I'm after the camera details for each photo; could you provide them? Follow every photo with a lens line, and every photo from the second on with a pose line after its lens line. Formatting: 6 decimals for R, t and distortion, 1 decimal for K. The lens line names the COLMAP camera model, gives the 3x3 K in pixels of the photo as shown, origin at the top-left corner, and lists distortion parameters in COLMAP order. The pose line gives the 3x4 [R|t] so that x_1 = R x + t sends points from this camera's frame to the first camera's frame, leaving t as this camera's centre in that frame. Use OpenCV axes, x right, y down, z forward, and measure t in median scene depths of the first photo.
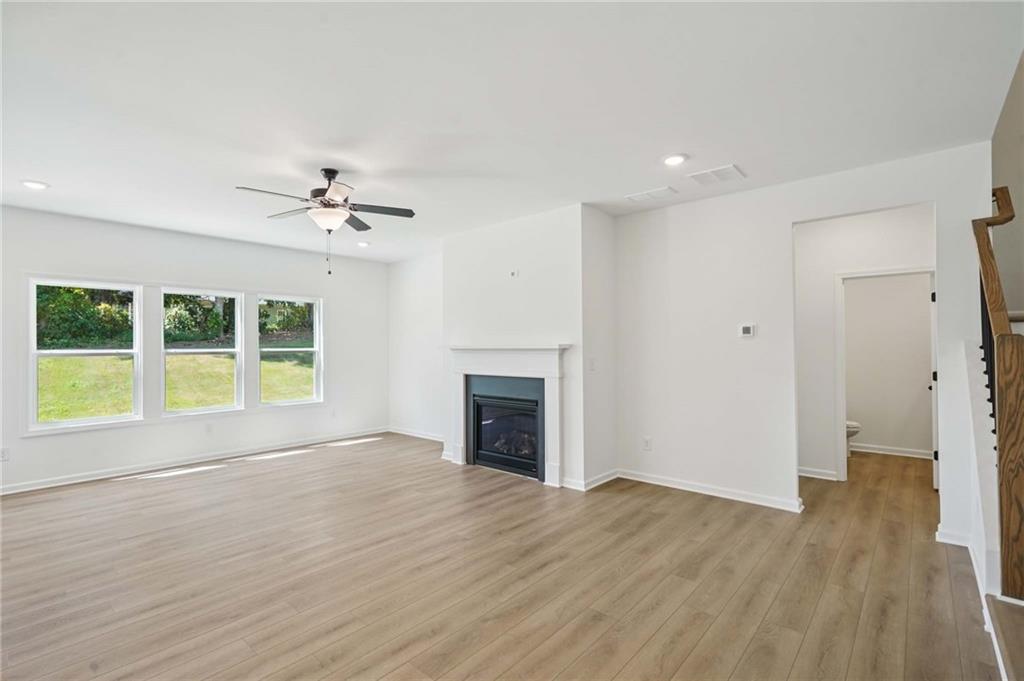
lens RADIAL K [[470.9, 0, 502.8], [0, 470.9, 343.1], [0, 0, 1]] dist [-0.000272, 0.001191]
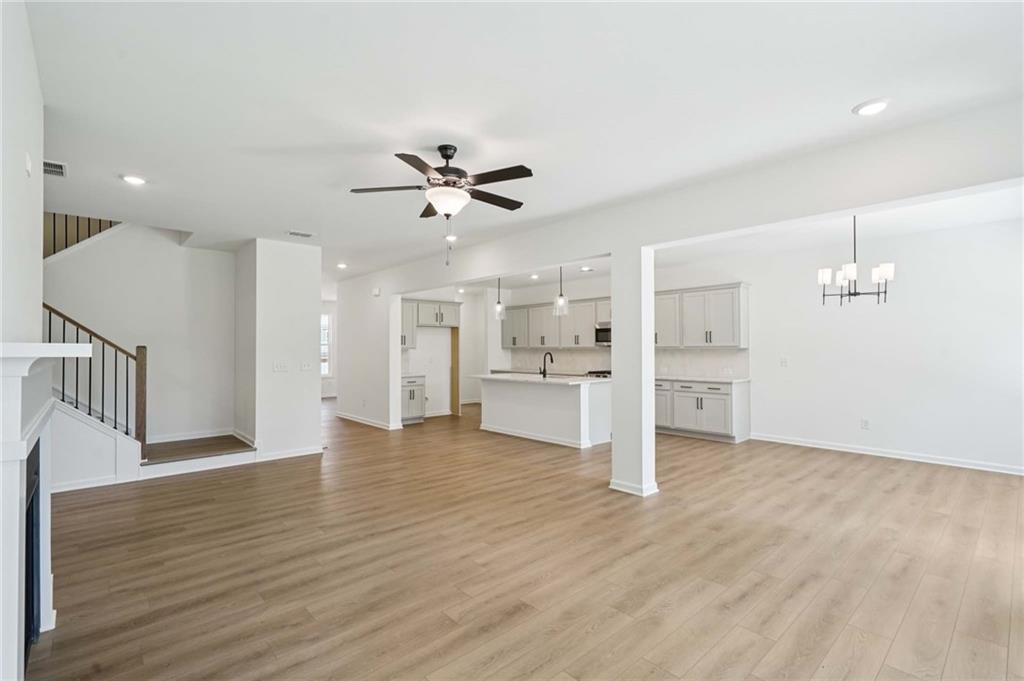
lens RADIAL K [[470.9, 0, 510.6], [0, 470.9, 342.4], [0, 0, 1]] dist [-0.000272, 0.001191]
pose [[-0.994739, 0.011605, 0.101787, -0.500059], [0.009403, 0.999712, -0.022086, 0.014165], [-0.102014, -0.021013, -0.994561, 1.623968]]
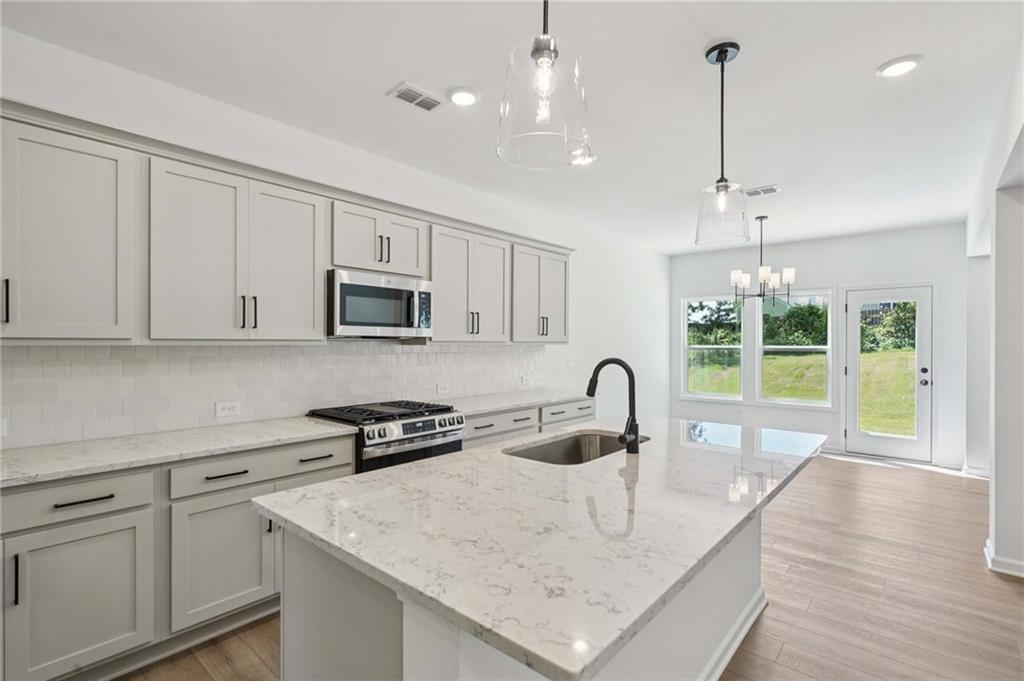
lens RADIAL K [[470.9, 0, 503.9], [0, 470.9, 345.3], [0, 0, 1]] dist [-0.000272, 0.001191]
pose [[0.015498, 0.006104, -0.999861, 0.018199], [0.006580, 0.999959, 0.006207, -0.002847], [0.999858, -0.006676, 0.015457, -0.274545]]
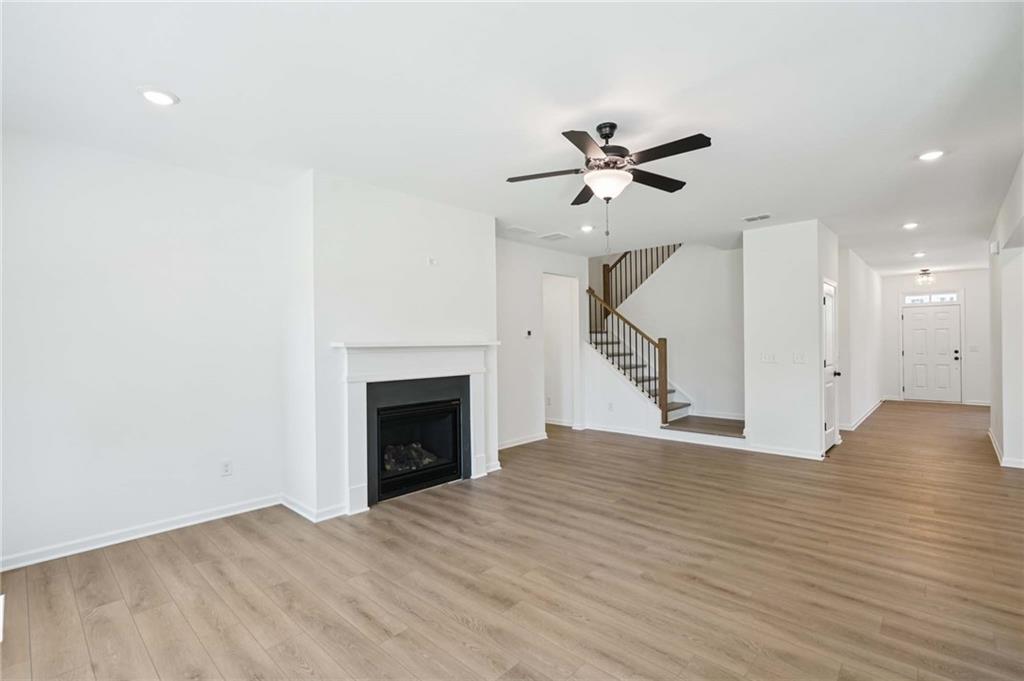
lens RADIAL K [[470.9, 0, 506.0], [0, 470.9, 341.8], [0, 0, 1]] dist [-0.000272, 0.001191]
pose [[0.026073, 0.009024, 0.999619, -1.044155], [0.002587, 0.999955, -0.009095, 0.013413], [-0.999657, 0.002824, 0.026049, 1.008183]]
